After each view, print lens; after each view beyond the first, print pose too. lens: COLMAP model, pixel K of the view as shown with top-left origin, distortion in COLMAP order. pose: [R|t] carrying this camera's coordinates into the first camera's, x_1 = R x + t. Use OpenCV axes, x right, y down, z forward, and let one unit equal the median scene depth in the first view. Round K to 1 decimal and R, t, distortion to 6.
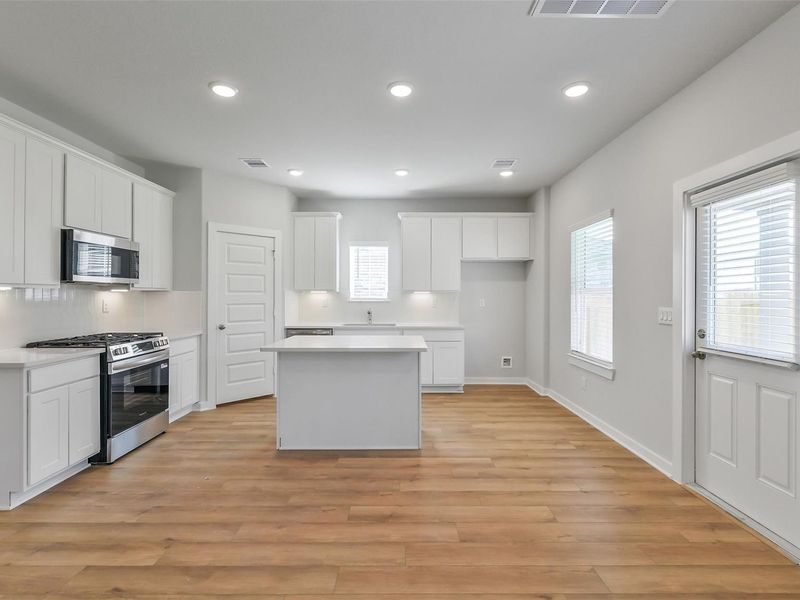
lens RADIAL K [[395.0, 0, 404.5], [0, 395.0, 294.1], [0, 0, 1]] dist [0.008552, -0.003712]
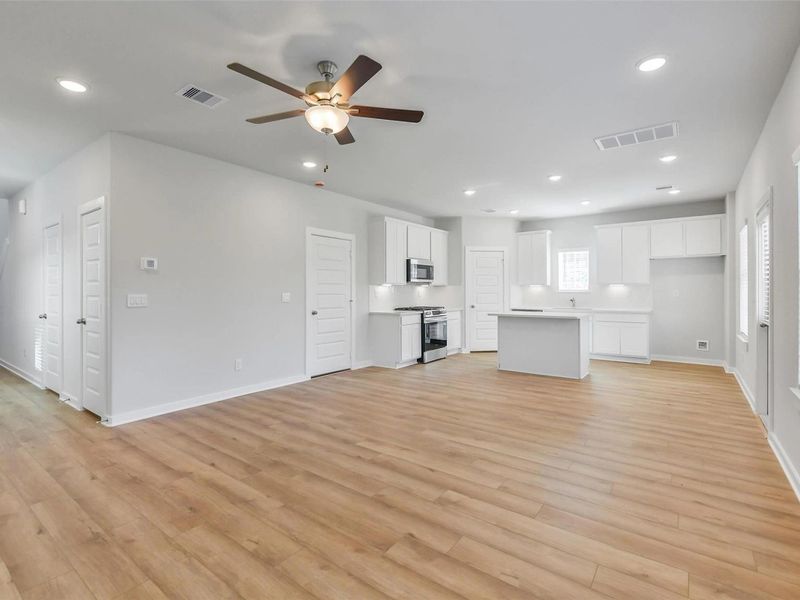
lens RADIAL K [[395.0, 0, 402.3], [0, 395.0, 286.4], [0, 0, 1]] dist [0.008552, -0.003712]
pose [[0.802982, -0.010127, -0.595918, 0.386561], [0.005012, 0.999935, -0.010240, 0.014288], [0.595983, 0.005236, 0.802980, -0.689196]]
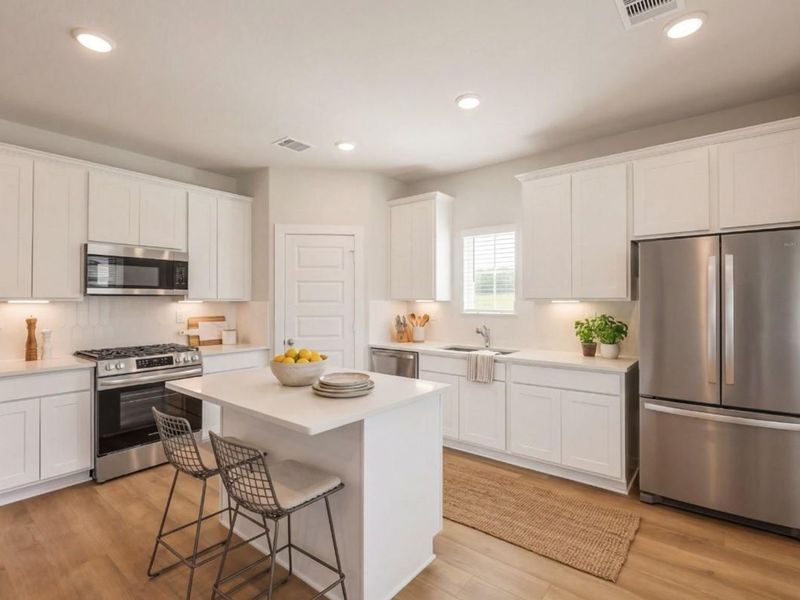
lens RADIAL K [[395.0, 0, 400.0], [0, 395.0, 298.6], [0, 0, 1]] dist [0.008552, -0.003712]
pose [[0.776629, -0.006103, -0.629928, 0.352196], [0.004332, 0.999981, -0.004347, -0.010652], [0.629943, 0.000647, 0.776641, 0.575492]]
